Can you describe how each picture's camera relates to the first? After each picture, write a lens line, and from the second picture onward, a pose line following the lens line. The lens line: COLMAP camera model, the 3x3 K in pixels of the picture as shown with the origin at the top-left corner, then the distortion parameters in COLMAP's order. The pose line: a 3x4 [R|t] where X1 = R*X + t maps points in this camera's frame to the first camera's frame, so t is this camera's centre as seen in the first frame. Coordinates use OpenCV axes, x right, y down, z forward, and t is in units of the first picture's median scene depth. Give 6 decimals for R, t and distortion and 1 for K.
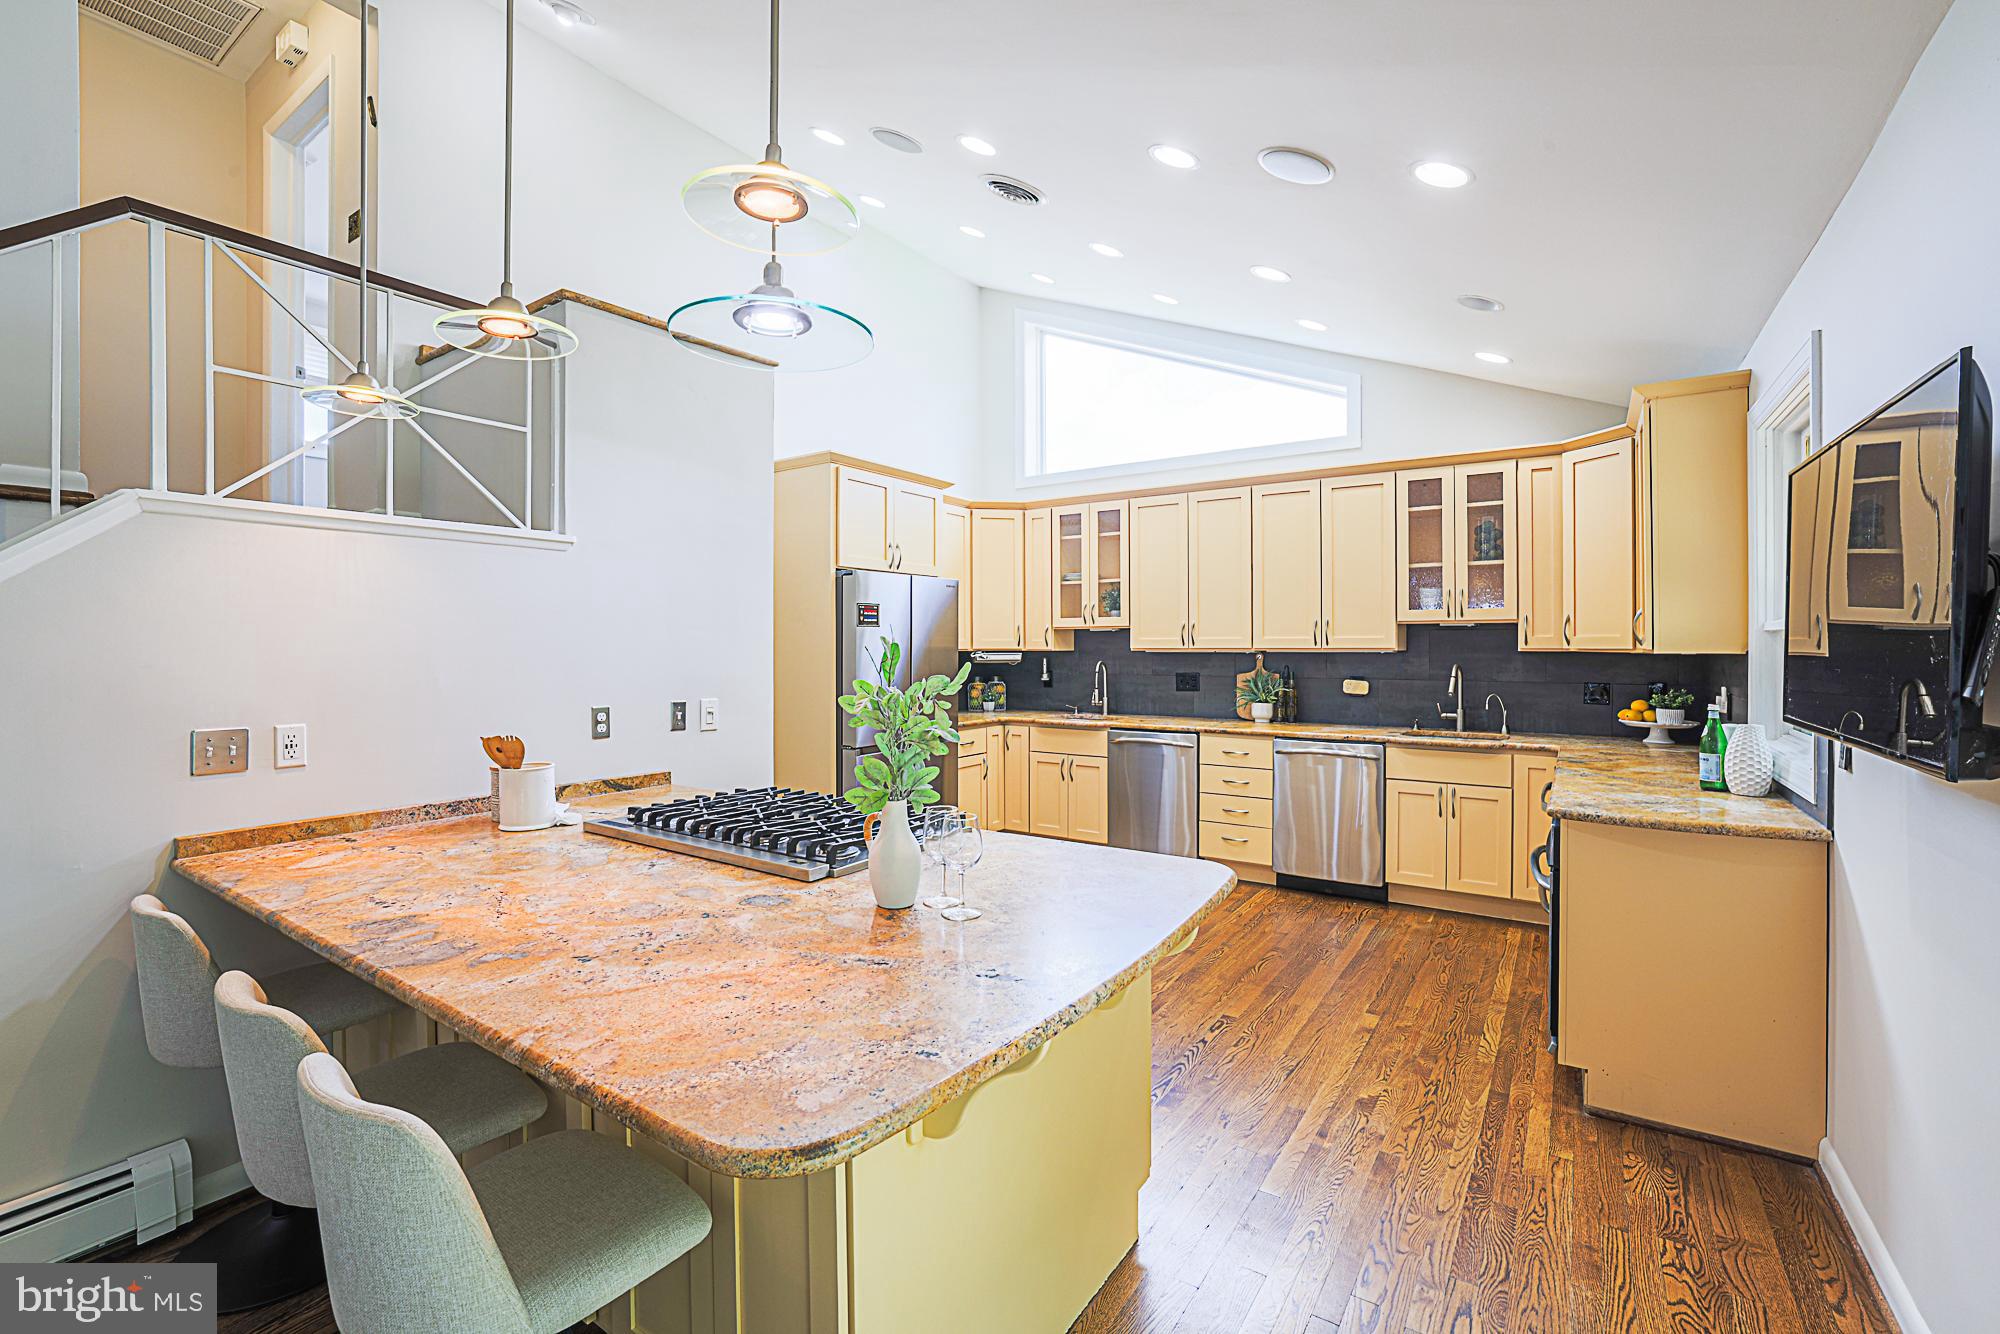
lens RADIAL K [[871.9, 0, 998.6], [0, 871.9, 655.7], [0, 0, 1]] dist [-0.050463, 0.020486]
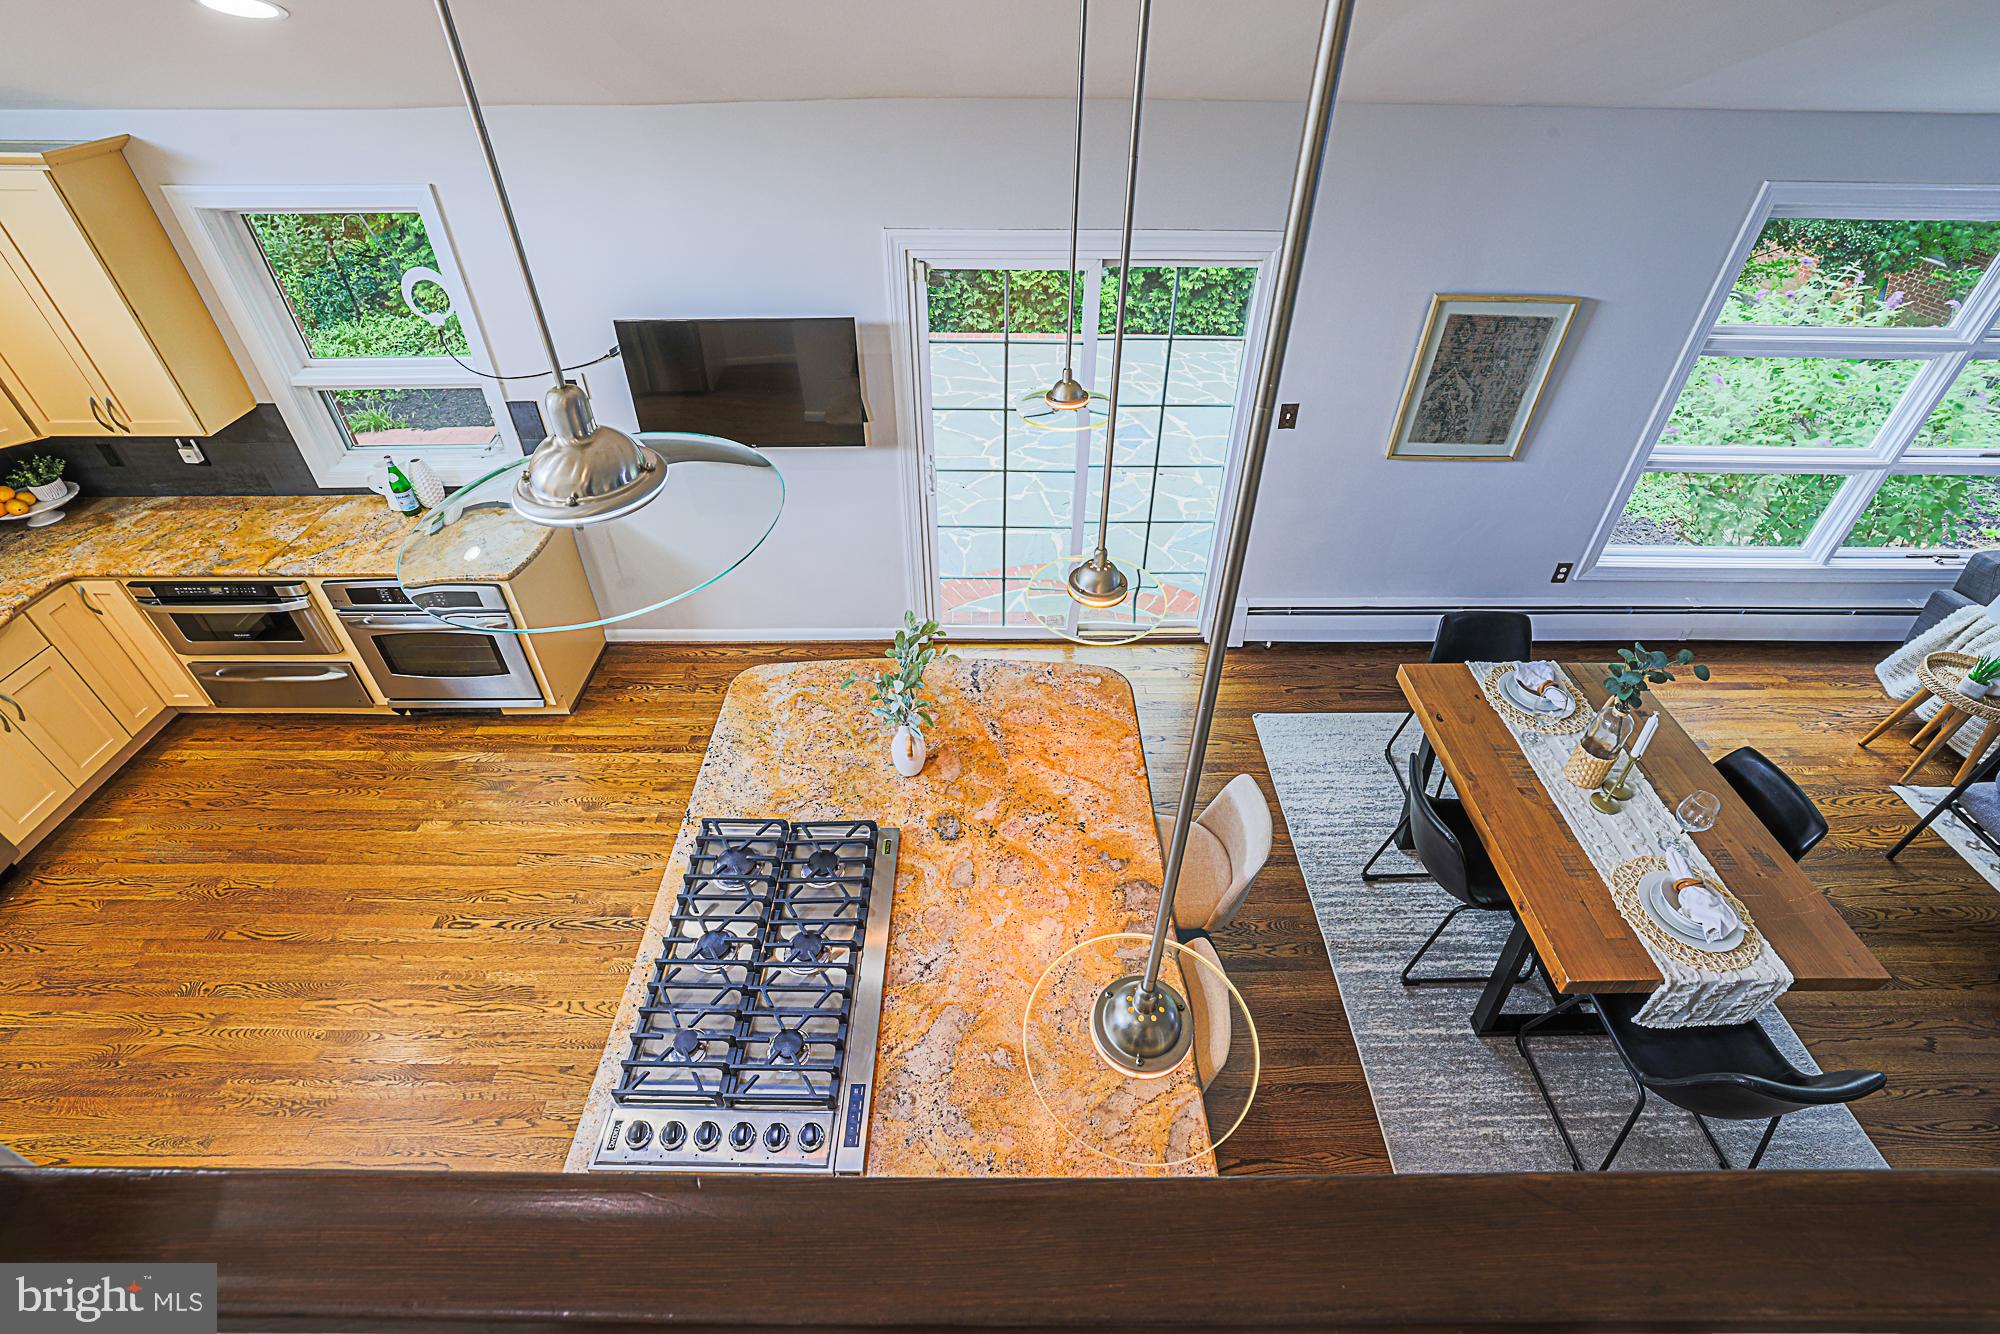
lens RADIAL K [[883.1, 0, 988.8], [0, 883.1, 601.2], [0, 0, 1]] dist [-0.057502, 0.019339]
pose [[-0.558199, -0.498641, 0.663153, -0.398107], [0.012878, 0.793958, 0.607836, -0.334104], [-0.829607, 0.347833, -0.436765, 0.527755]]
